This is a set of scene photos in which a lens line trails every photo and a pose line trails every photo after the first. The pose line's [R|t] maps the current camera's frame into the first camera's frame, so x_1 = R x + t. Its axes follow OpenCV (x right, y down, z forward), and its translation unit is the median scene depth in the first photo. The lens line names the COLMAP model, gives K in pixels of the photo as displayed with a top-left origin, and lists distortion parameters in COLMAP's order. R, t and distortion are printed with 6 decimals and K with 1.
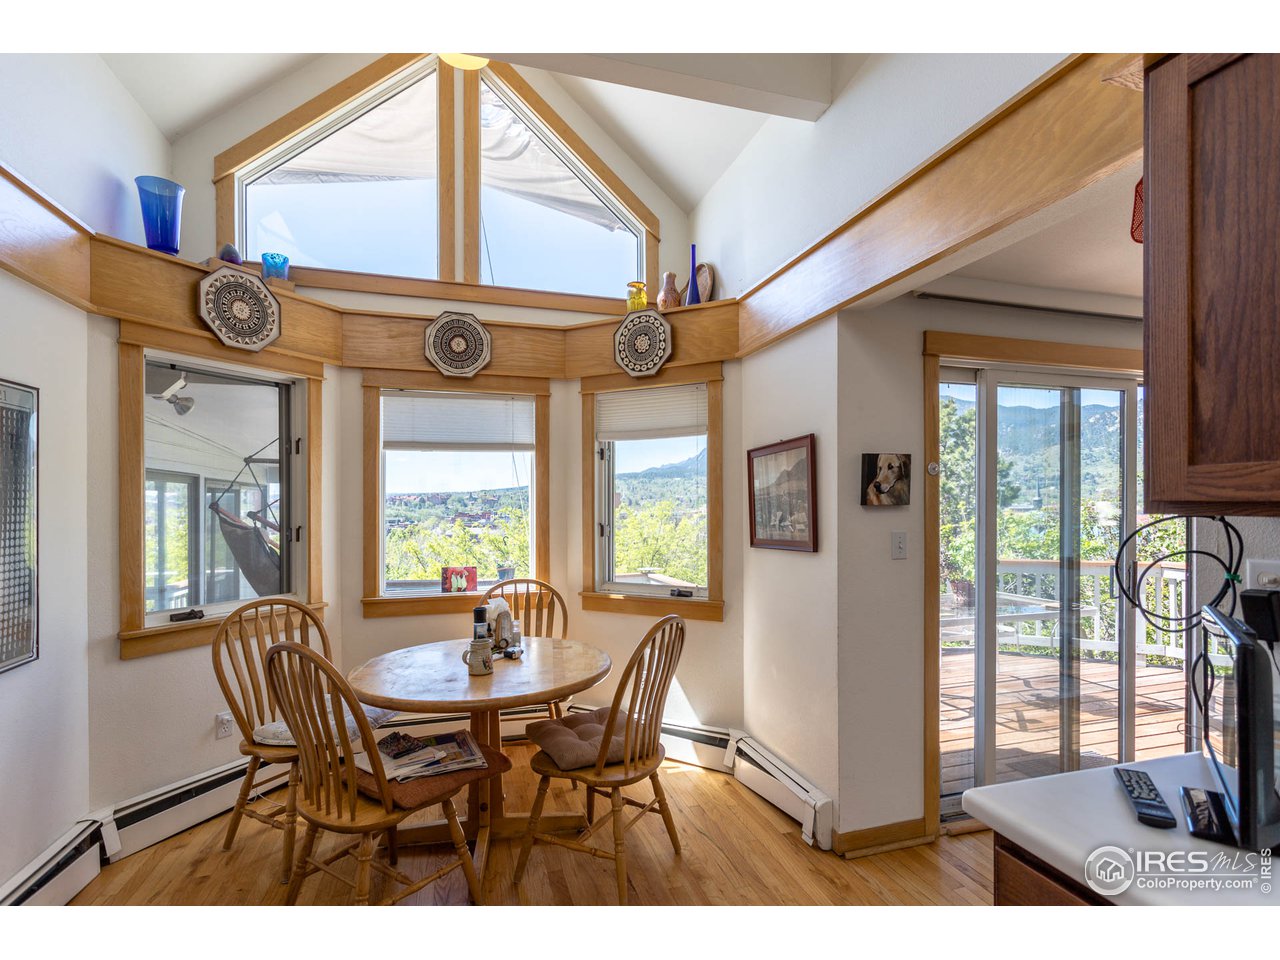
lens RADIAL K [[620.0, 0, 644.7], [0, 620.0, 508.2], [0, 0, 1]] dist [-0.000354, 0.000481]
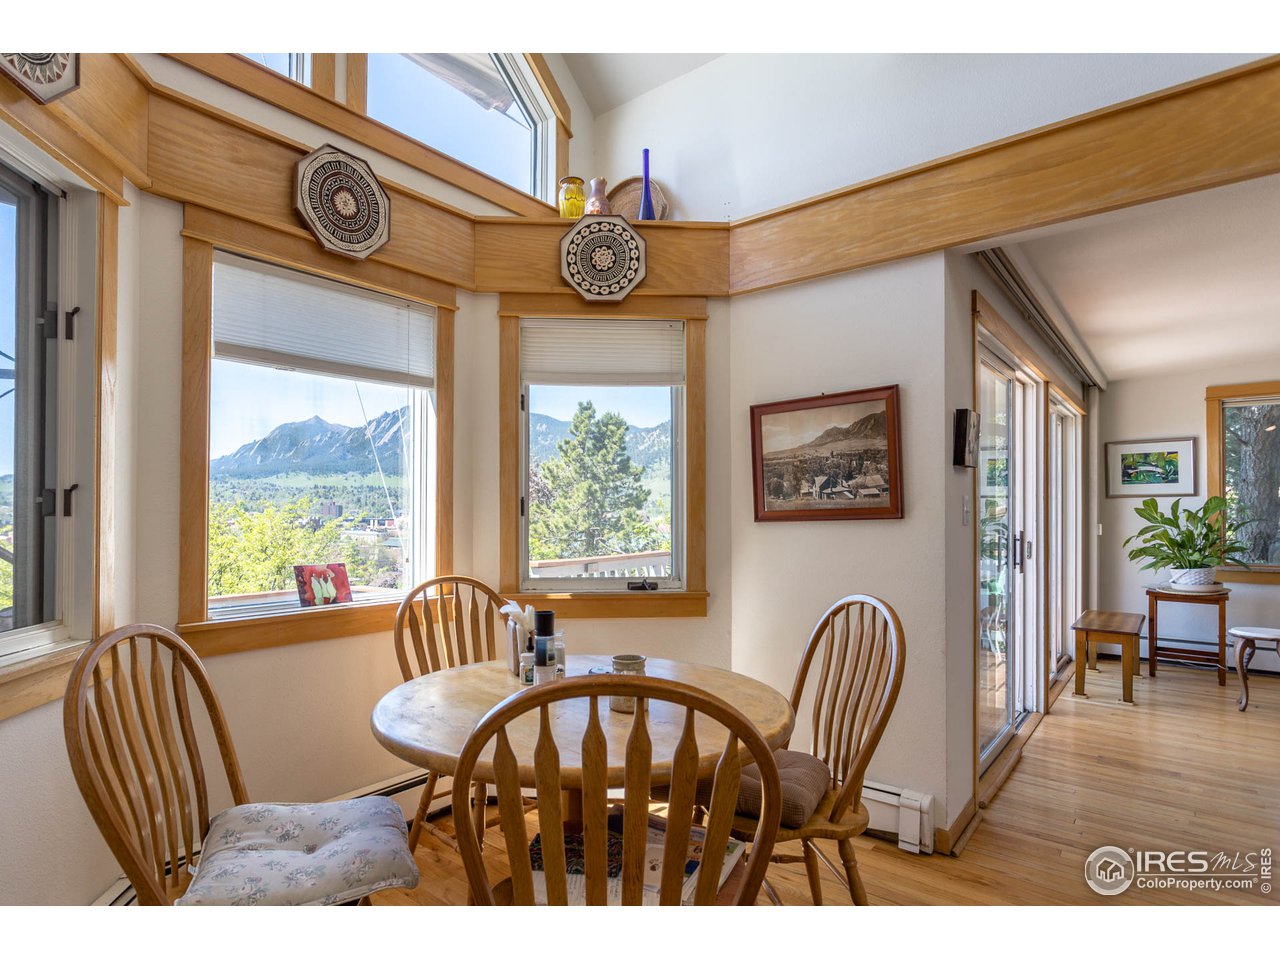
lens RADIAL K [[687.7, 0, 570.1], [0, 687.7, 508.1], [0, 0, 1]] dist [-0.001856, 0.000357]
pose [[0.854486, 0.007395, 0.519421, -0.467388], [0.000446, 0.999888, -0.014970, 0.051780], [-0.519474, 0.013023, 0.854387, 0.302230]]
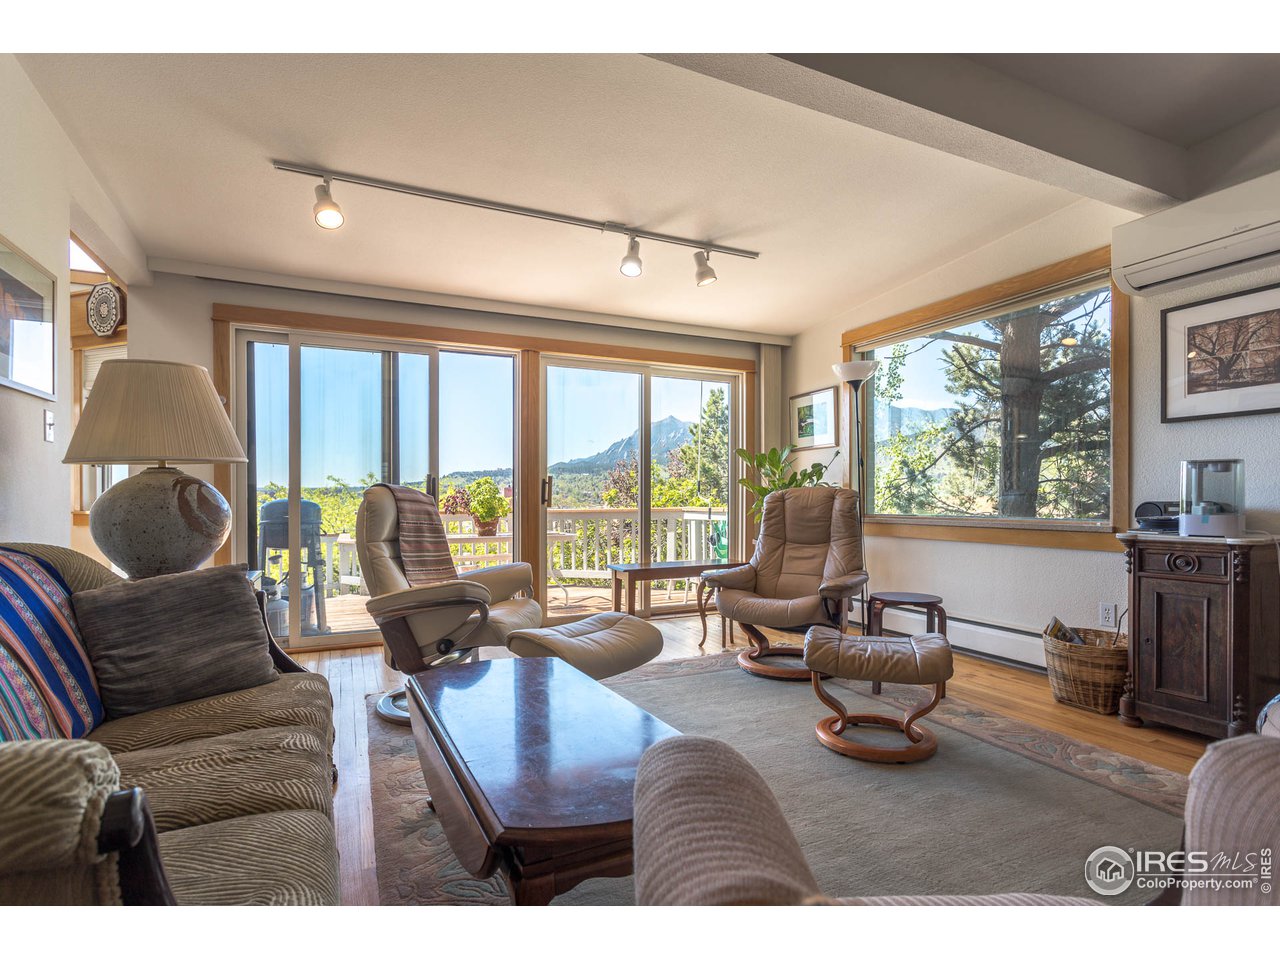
lens RADIAL K [[640.8, 0, 640.0], [0, 640.8, 480.0], [0, 0, 1]] dist [0.033305, 0.000507]
pose [[0.992002, 0.001656, 0.126211, 0.880245], [0.003335, 0.999221, -0.039323, 0.126608], [-0.126177, 0.039429, 0.991224, -0.413096]]
